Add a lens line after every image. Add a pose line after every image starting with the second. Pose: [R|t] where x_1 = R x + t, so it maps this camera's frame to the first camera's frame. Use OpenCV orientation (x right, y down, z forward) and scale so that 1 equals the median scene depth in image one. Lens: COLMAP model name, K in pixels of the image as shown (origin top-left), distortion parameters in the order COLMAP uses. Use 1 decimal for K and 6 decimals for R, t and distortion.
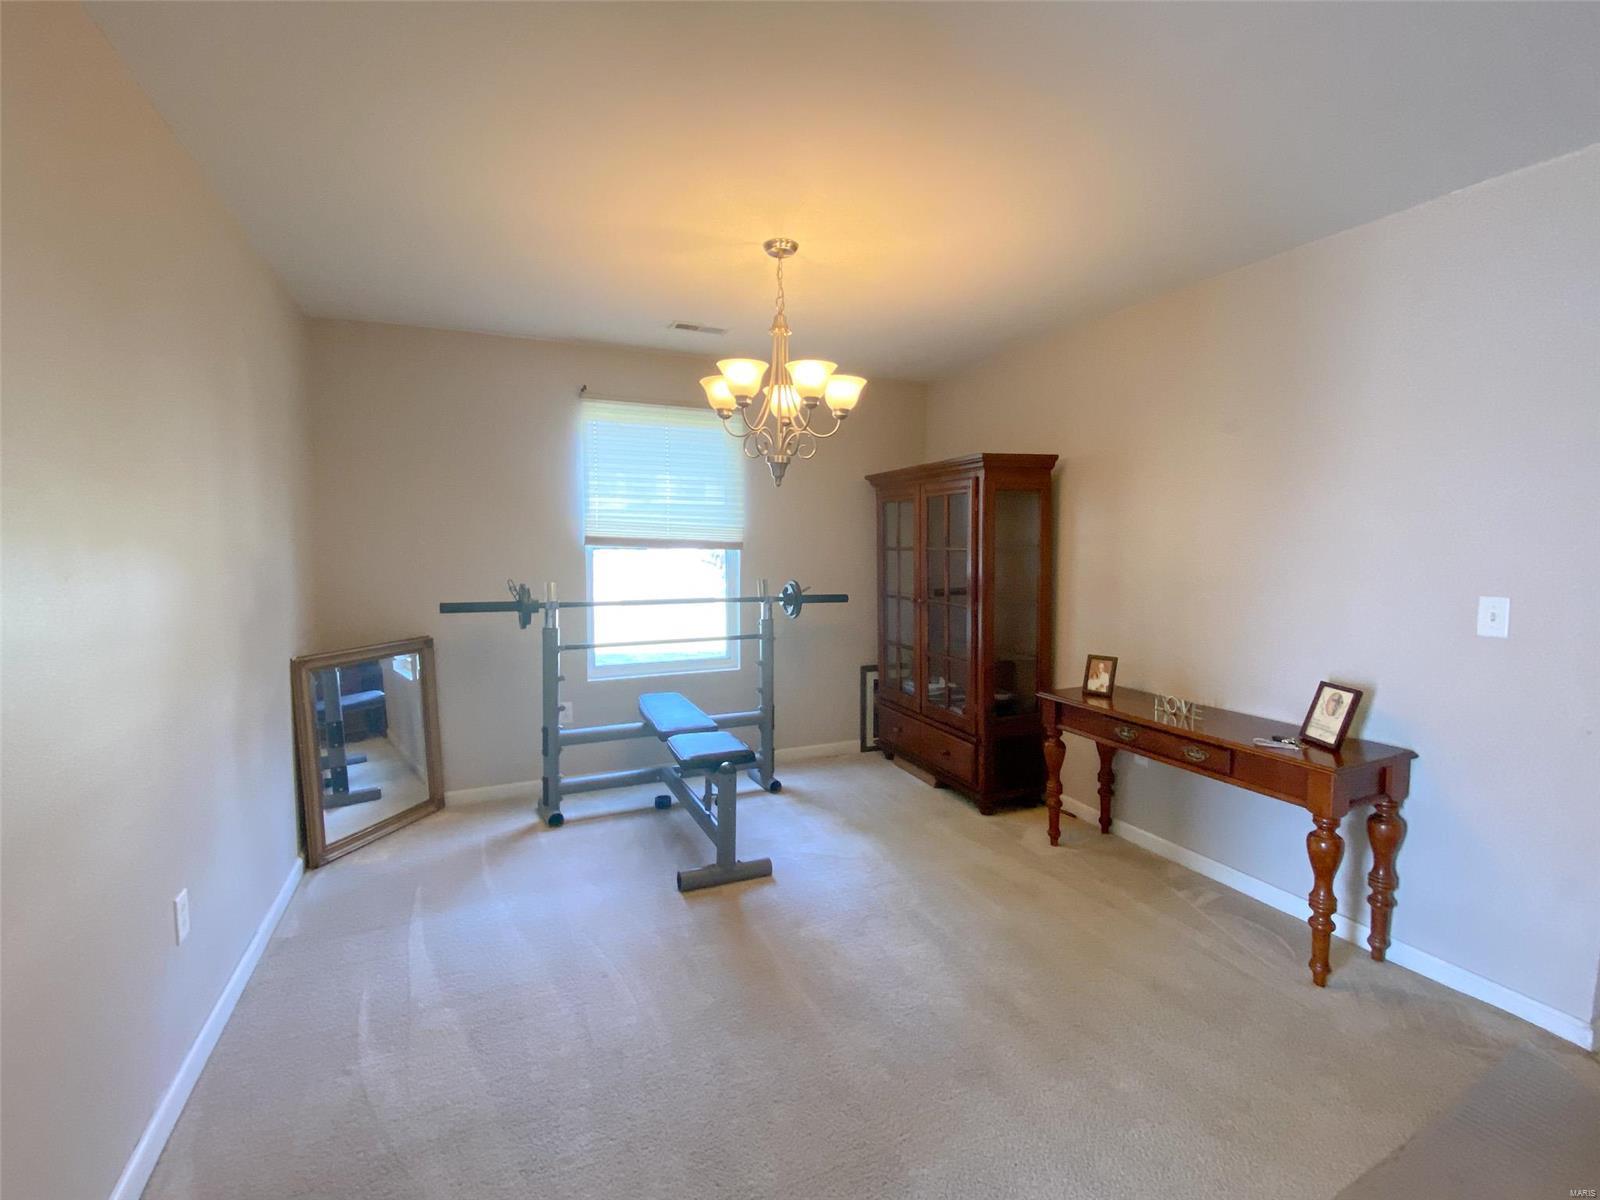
lens RADIAL K [[726.4, 0, 800.0], [0, 726.4, 600.0], [0, 0, 1]] dist [-0.000008, -0.000197]
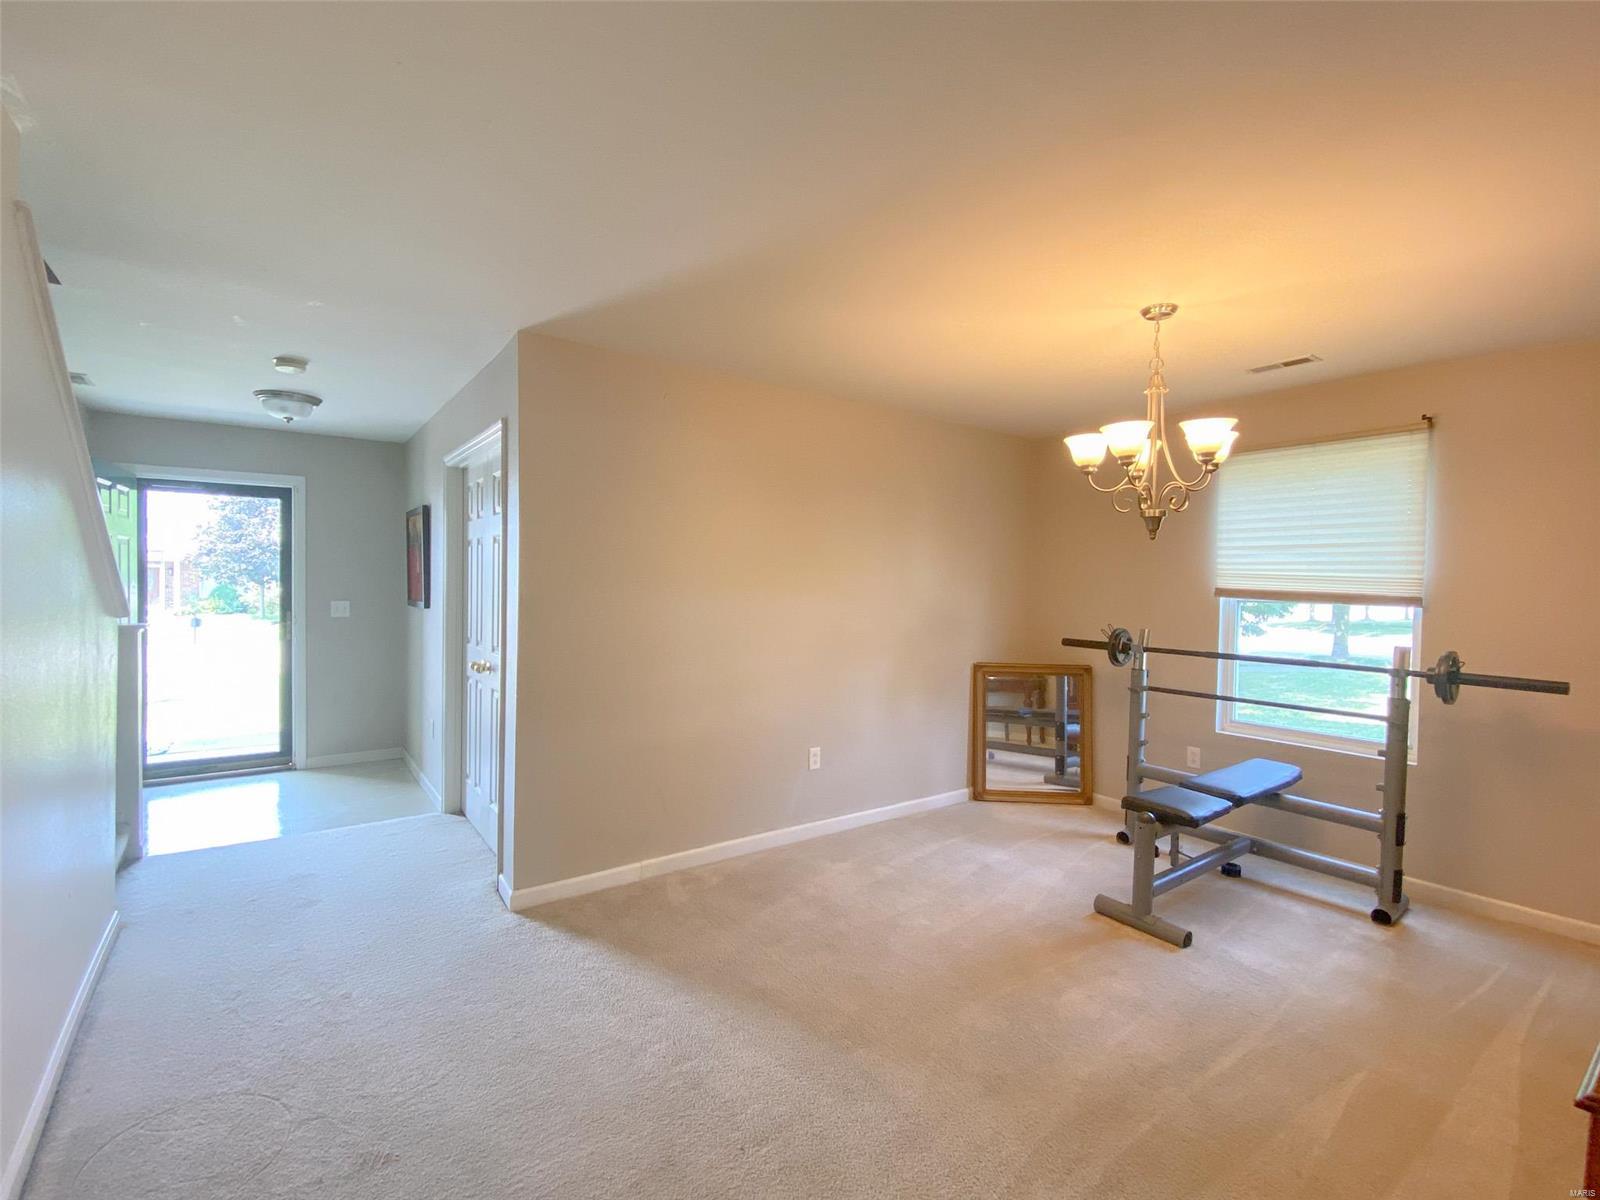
lens RADIAL K [[726.4, 0, 800.0], [0, 726.4, 600.0], [0, 0, 1]] dist [-0.000008, -0.000197]
pose [[0.197962, 0.021927, -0.979964, 0.670916], [-0.094491, 0.995521, 0.003187, -0.022153], [0.975645, 0.091967, 0.199147, 0.251490]]
